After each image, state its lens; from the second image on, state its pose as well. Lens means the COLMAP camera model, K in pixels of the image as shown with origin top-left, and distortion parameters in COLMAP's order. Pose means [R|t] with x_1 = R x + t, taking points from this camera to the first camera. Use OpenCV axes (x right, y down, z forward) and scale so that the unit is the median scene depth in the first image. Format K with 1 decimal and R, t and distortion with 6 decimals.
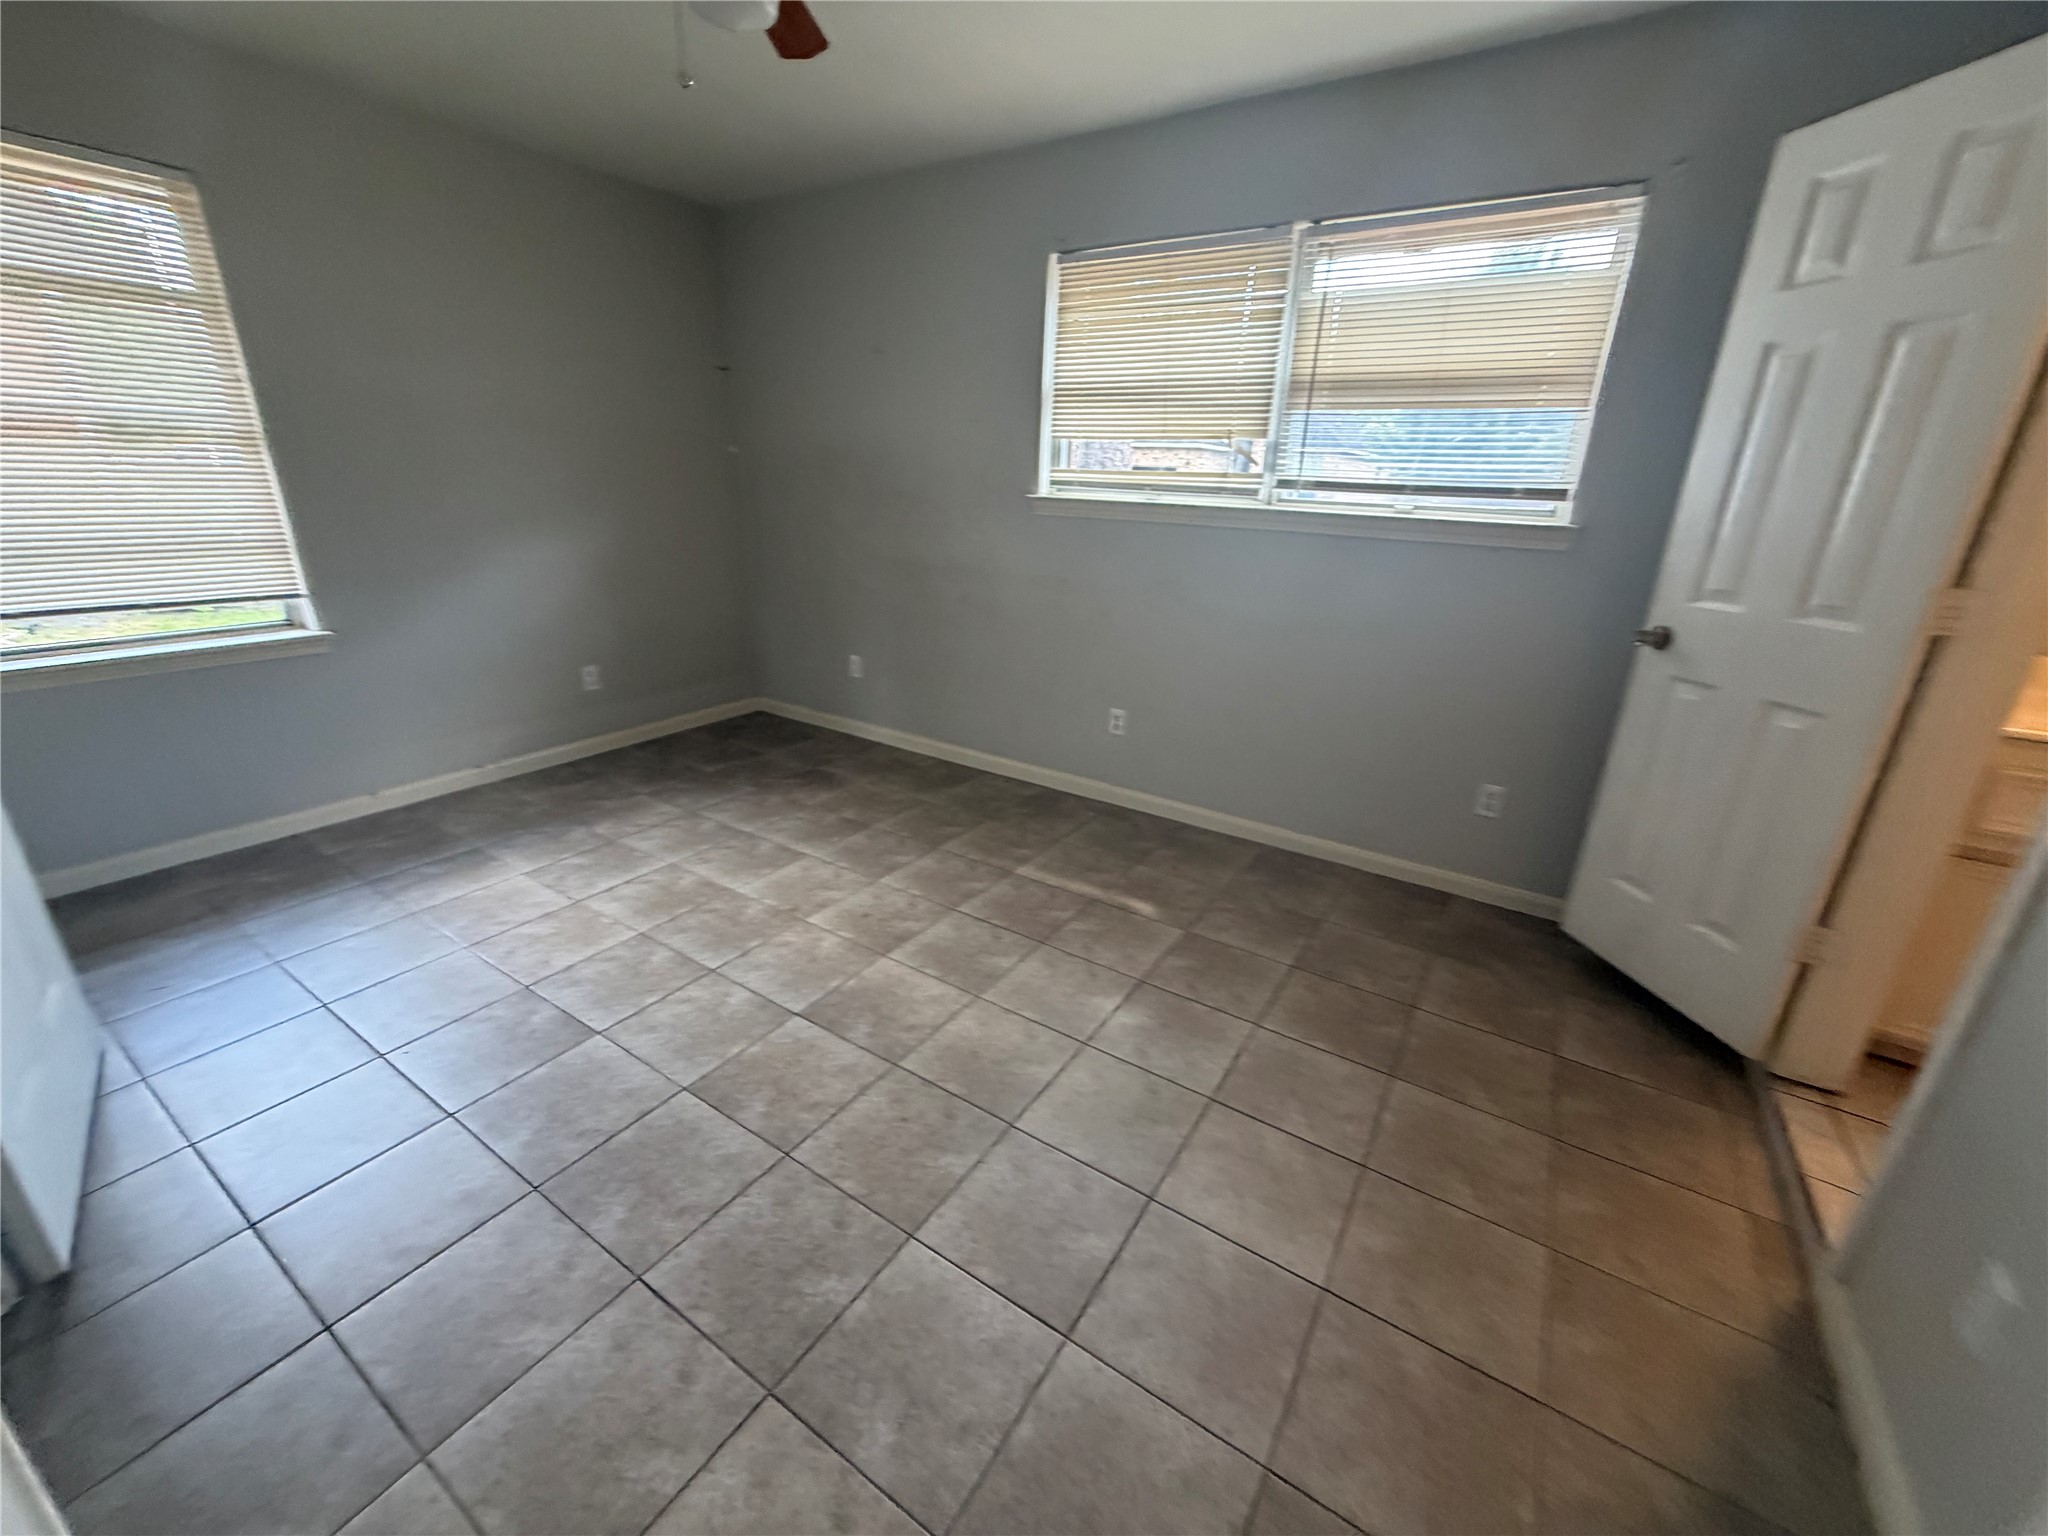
lens RADIAL K [[807.3, 0, 1033.4], [0, 807.3, 764.6], [0, 0, 1]] dist [-0.002560, 0.000057]
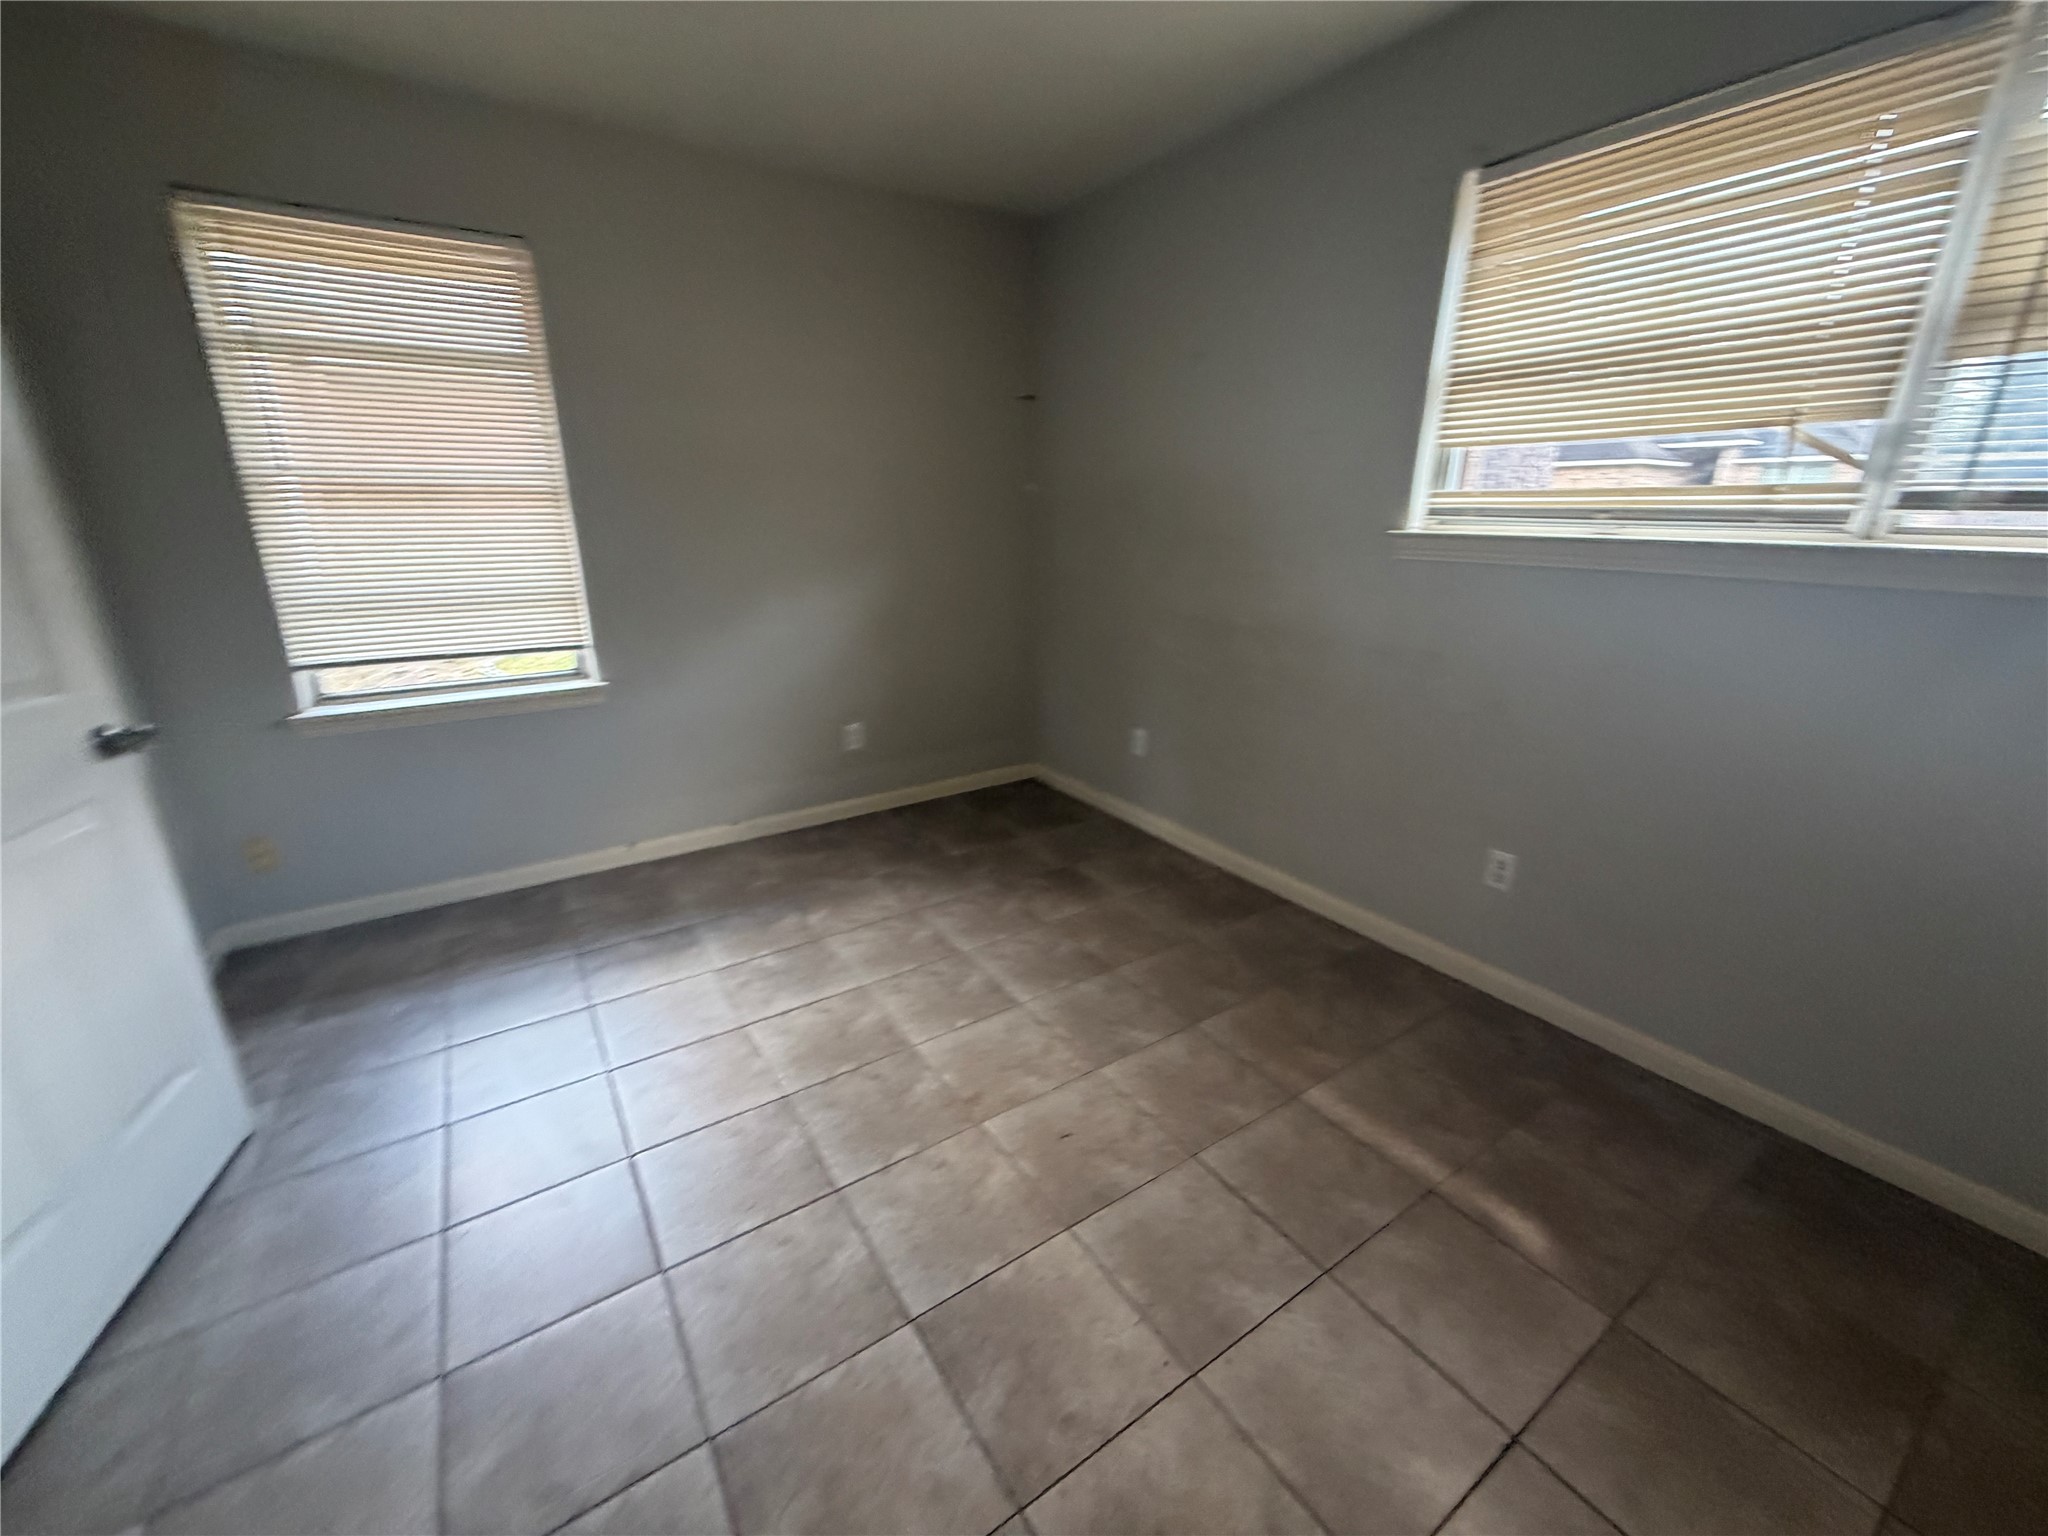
lens RADIAL K [[807.3, 0, 1012.1], [0, 807.3, 780.3], [0, 0, 1]] dist [-0.002560, 0.000057]
pose [[0.906954, 0.103299, -0.408368, 0.004315], [-0.113274, 0.993564, -0.000244, -0.098488], [0.405715, 0.046479, 0.912817, 0.286216]]
